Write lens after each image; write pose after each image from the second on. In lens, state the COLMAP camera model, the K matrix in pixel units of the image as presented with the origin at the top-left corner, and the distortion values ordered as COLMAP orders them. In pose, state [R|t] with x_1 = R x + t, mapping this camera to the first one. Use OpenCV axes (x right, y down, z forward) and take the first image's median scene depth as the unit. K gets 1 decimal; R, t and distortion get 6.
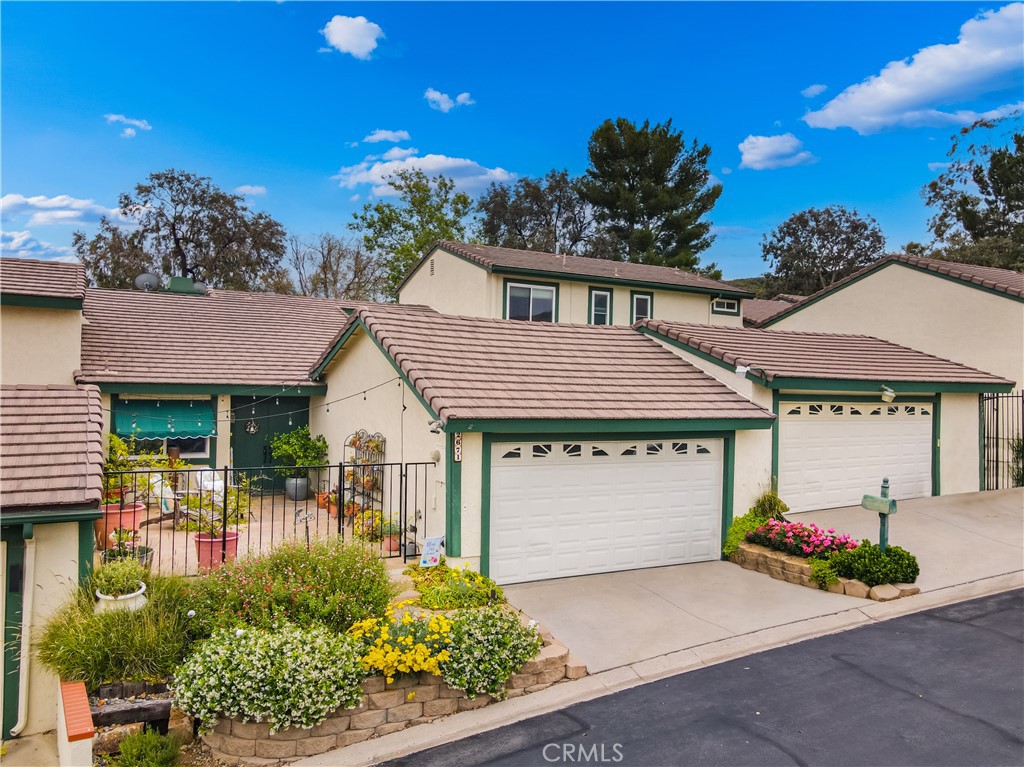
lens RADIAL K [[788.6, 0, 480.1], [0, 788.6, 400.1], [0, 0, 1]] dist [0.002360, 0.020071]
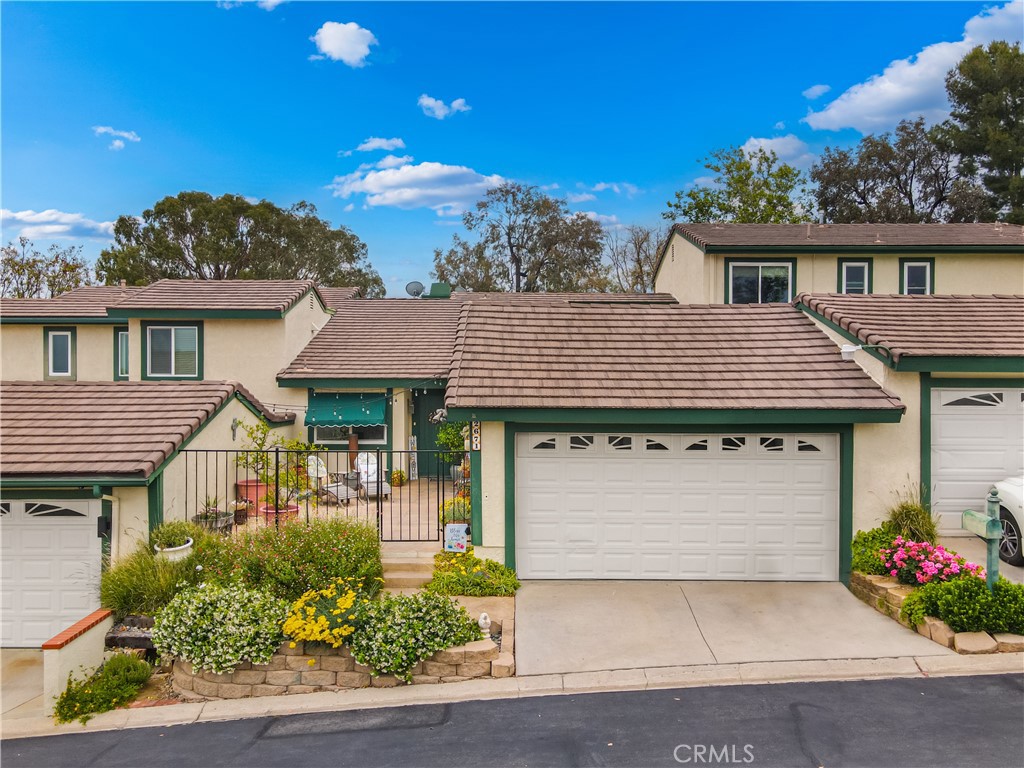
lens RADIAL K [[788.6, 0, 503.1], [0, 788.6, 387.2], [0, 0, 1]] dist [0.002360, 0.020071]
pose [[0.870740, -0.012328, -0.491589, 0.426403], [0.009301, 0.999920, -0.008601, 0.004087], [0.491656, 0.002917, 0.870785, 0.112448]]
